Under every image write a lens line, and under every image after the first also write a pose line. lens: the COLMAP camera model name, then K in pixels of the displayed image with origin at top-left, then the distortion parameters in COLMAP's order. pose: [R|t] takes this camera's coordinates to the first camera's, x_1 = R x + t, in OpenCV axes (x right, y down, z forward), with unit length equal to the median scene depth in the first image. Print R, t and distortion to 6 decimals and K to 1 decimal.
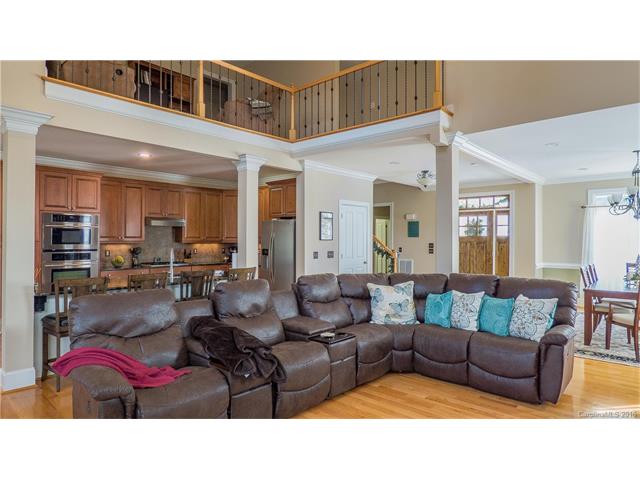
lens RADIAL K [[388.7, 0, 320.0], [0, 388.7, 240.0], [0, 0, 1]] dist [-0.011225, 0.004628]
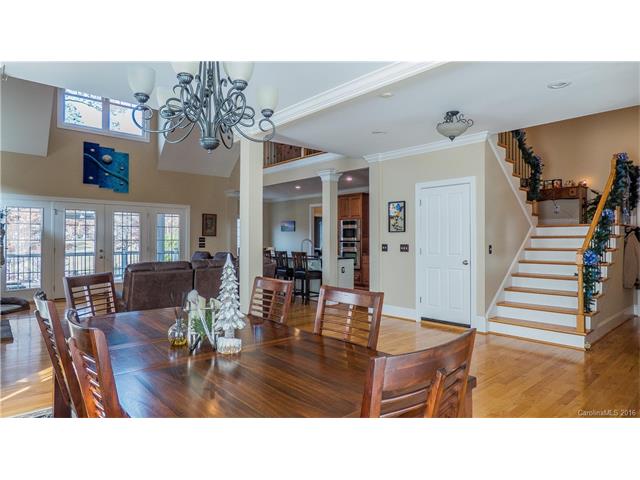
lens RADIAL K [[388.7, 0, 320.0], [0, 388.7, 240.0], [0, 0, 1]] dist [-0.011225, 0.004628]
pose [[-0.105035, -0.002122, -0.994466, 1.091731], [0.000605, 0.999997, -0.002198, 0.024192], [0.994468, -0.000833, -0.105033, 1.050457]]
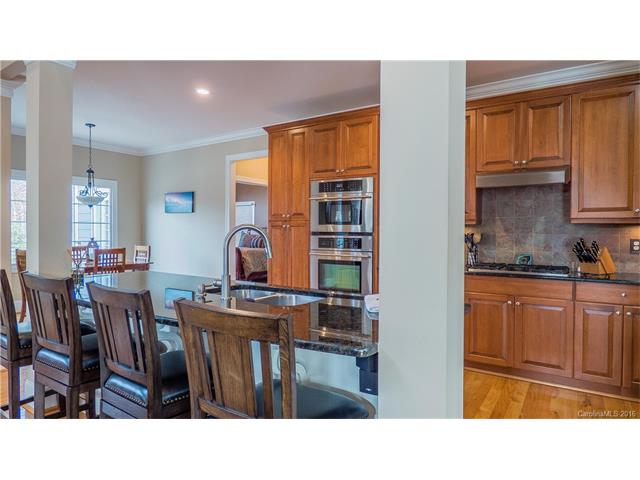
lens RADIAL K [[388.7, 0, 320.0], [0, 388.7, 240.0], [0, 0, 1]] dist [-0.011225, 0.004628]
pose [[0.142415, 0.021810, -0.989567, 0.023742], [-0.005269, 0.999760, 0.021276, 0.023410], [0.989793, 0.002184, 0.142496, 0.869812]]
